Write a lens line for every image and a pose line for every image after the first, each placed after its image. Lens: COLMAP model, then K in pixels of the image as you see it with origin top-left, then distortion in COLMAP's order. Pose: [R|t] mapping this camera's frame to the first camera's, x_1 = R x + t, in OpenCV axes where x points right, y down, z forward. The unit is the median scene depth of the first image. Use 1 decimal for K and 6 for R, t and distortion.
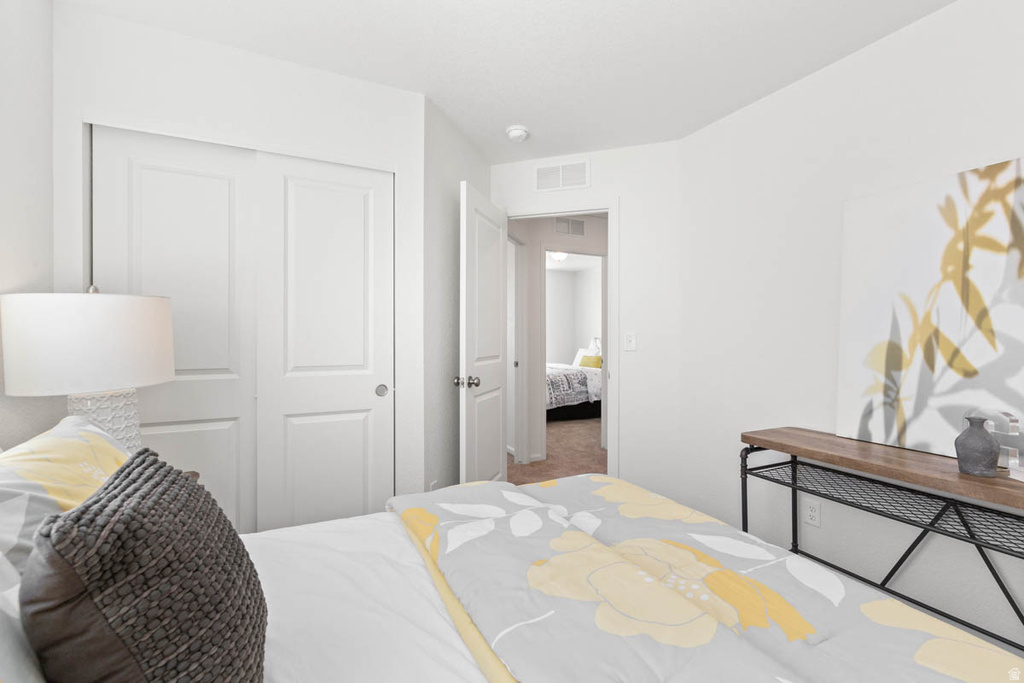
lens RADIAL K [[443.5, 0, 512.0], [0, 443.5, 341.5], [0, 0, 1]] dist [0.000078, -0.000069]
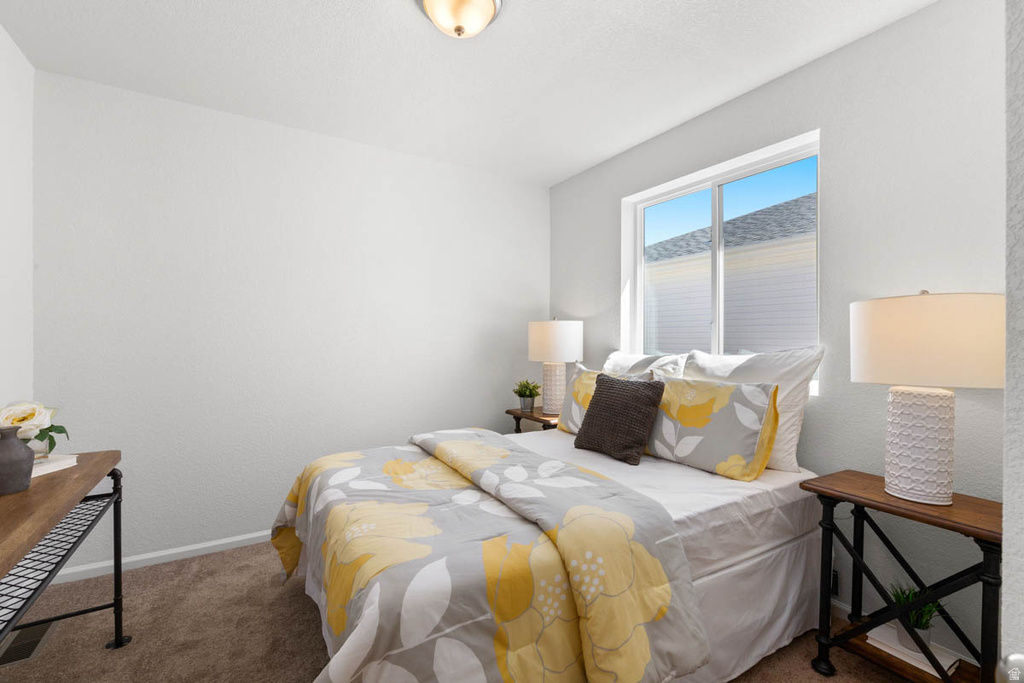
lens RADIAL K [[443.5, 0, 512.0], [0, 443.5, 341.5], [0, 0, 1]] dist [0.000078, -0.000069]
pose [[-0.995669, -0.001132, -0.092964, 0.166310], [-0.003068, 0.999781, 0.020681, -0.023037], [0.092921, 0.020877, -0.995455, 2.292636]]
